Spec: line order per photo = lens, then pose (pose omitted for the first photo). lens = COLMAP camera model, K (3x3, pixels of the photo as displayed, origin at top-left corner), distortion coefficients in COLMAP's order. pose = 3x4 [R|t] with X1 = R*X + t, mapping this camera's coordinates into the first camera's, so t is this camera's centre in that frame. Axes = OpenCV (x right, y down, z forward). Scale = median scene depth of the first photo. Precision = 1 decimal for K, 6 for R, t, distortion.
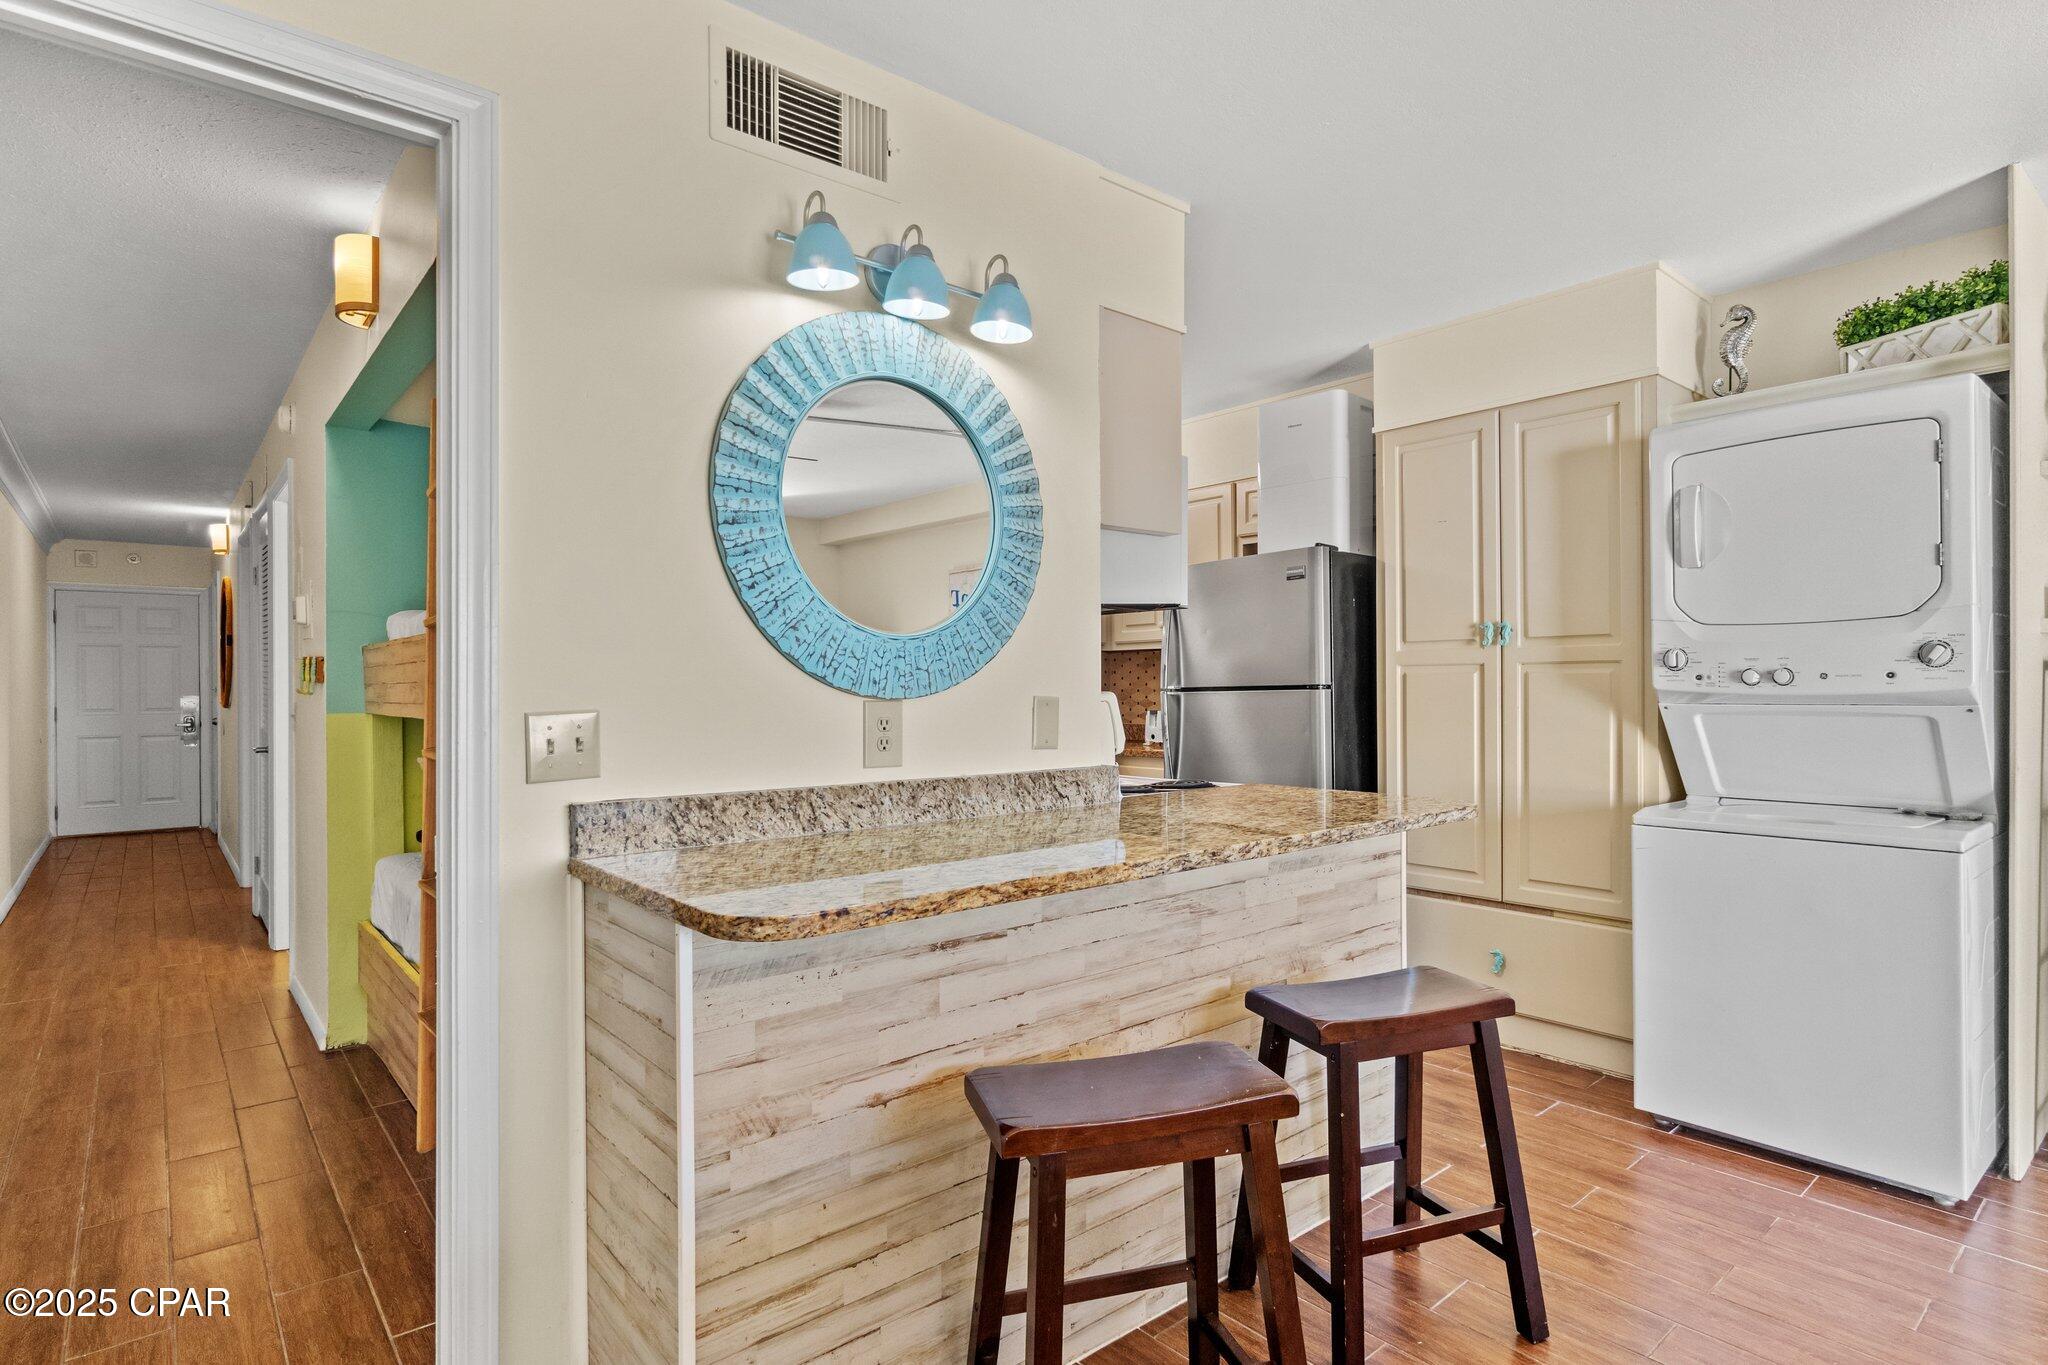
lens RADIAL K [[1038.5, 0, 1025.8], [0, 1038.5, 682.9], [0, 0, 1]] dist [-0.003664, 0.000327]
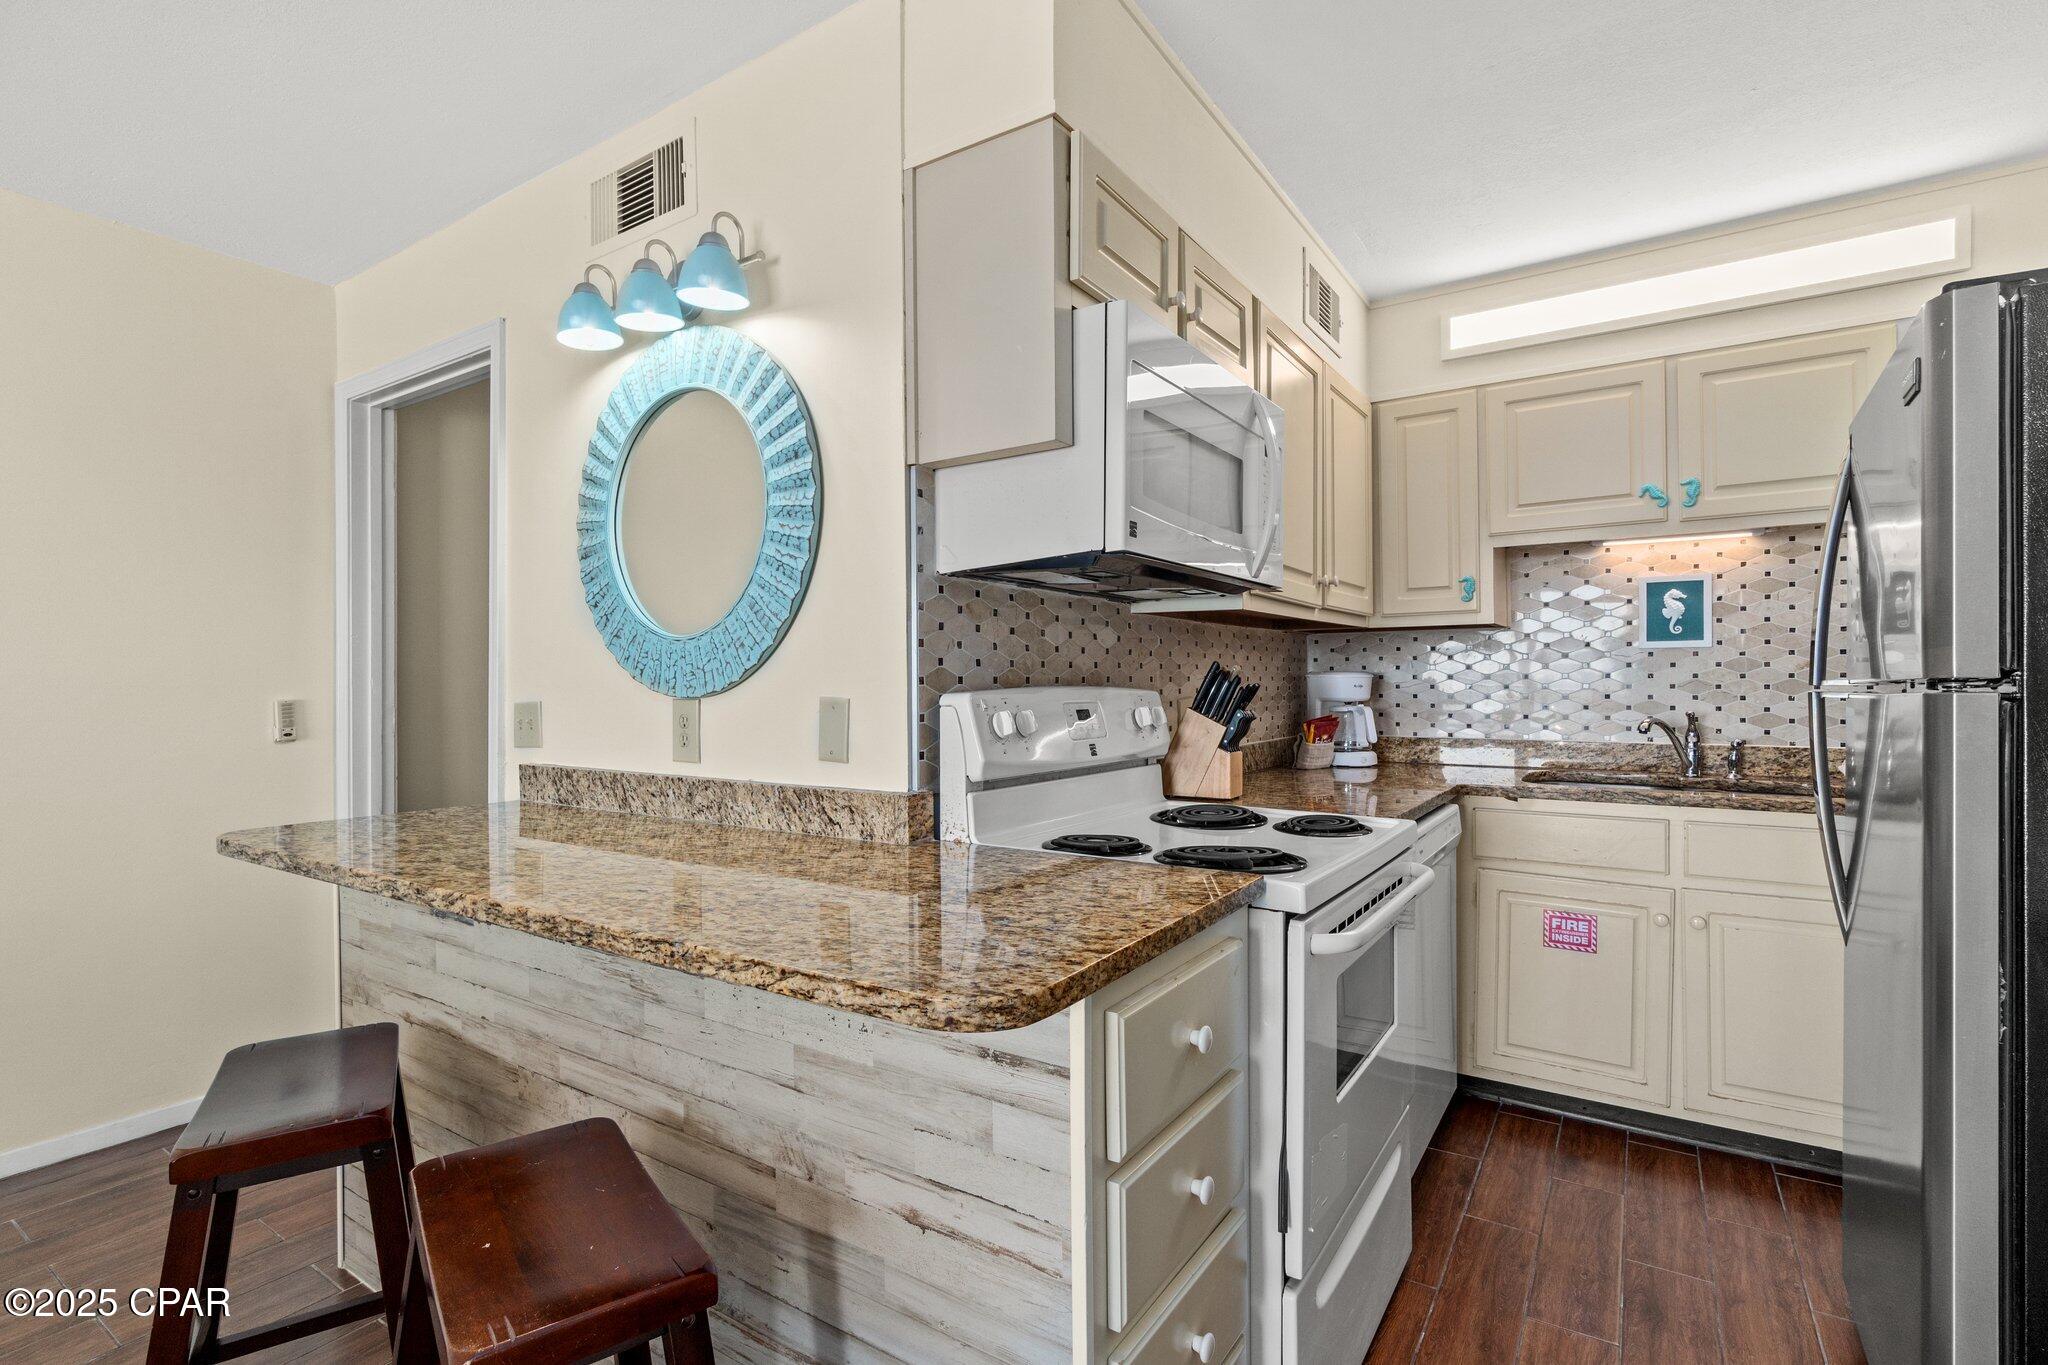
lens RADIAL K [[950.9, 0, 1028.7], [0, 950.9, 679.4], [0, 0, 1]] dist [-0.003357, -0.000084]
pose [[0.289150, -0.000386, -0.957284, 0.839127], [0.008500, 0.999962, 0.002164, -0.001823], [0.957246, -0.008763, 0.289142, 0.997281]]
